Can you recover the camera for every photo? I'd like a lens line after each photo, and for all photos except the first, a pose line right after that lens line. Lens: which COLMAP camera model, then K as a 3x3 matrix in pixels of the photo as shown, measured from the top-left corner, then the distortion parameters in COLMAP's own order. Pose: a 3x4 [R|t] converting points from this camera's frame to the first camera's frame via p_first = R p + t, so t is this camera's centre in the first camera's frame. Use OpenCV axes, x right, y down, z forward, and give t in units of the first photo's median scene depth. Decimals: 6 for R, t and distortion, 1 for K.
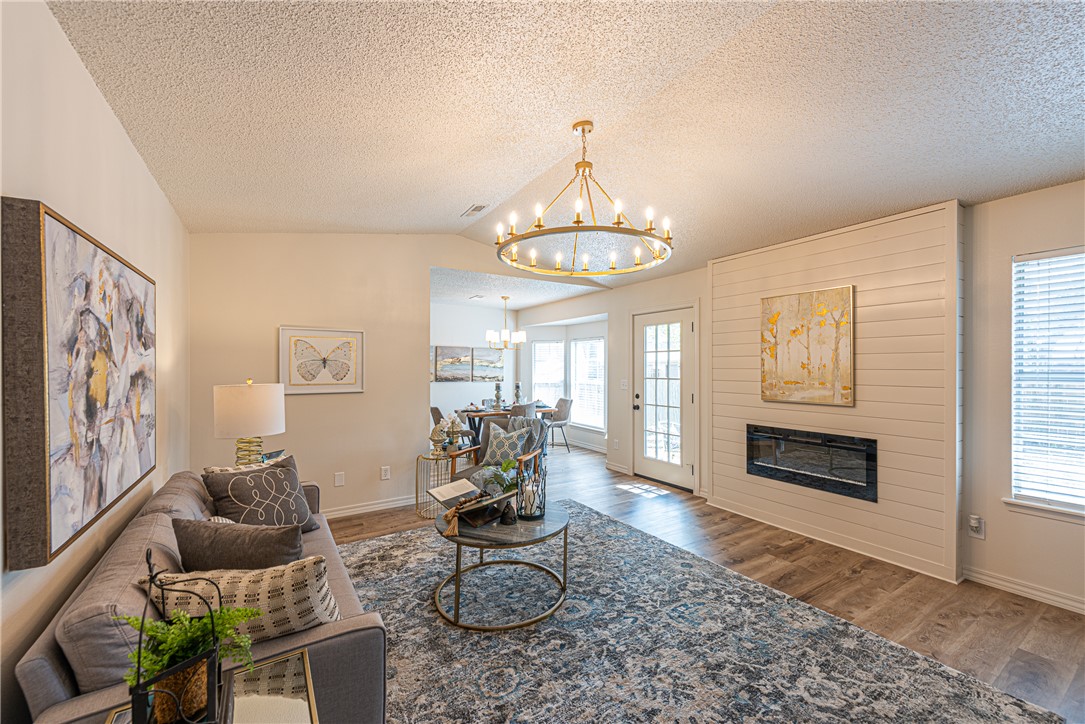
lens RADIAL K [[428.1, 0, 544.9], [0, 428.1, 362.2], [0, 0, 1]] dist [-0.000162, 0.000563]
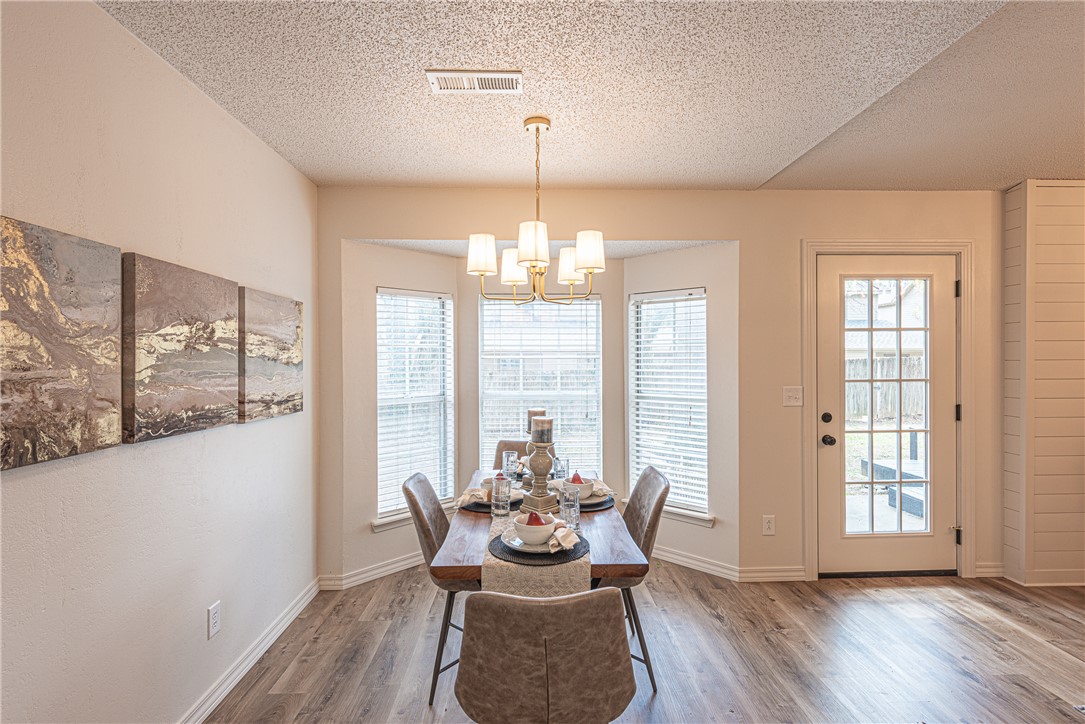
lens RADIAL K [[531.3, 0, 544.2], [0, 531.3, 362.3], [0, 0, 1]] dist [0.001024, -0.000136]
pose [[0.501012, -0.008412, 0.865399, -0.495238], [-0.003933, 0.999920, 0.011996, 0.009319], [-0.865431, -0.009413, 0.500939, 1.003288]]
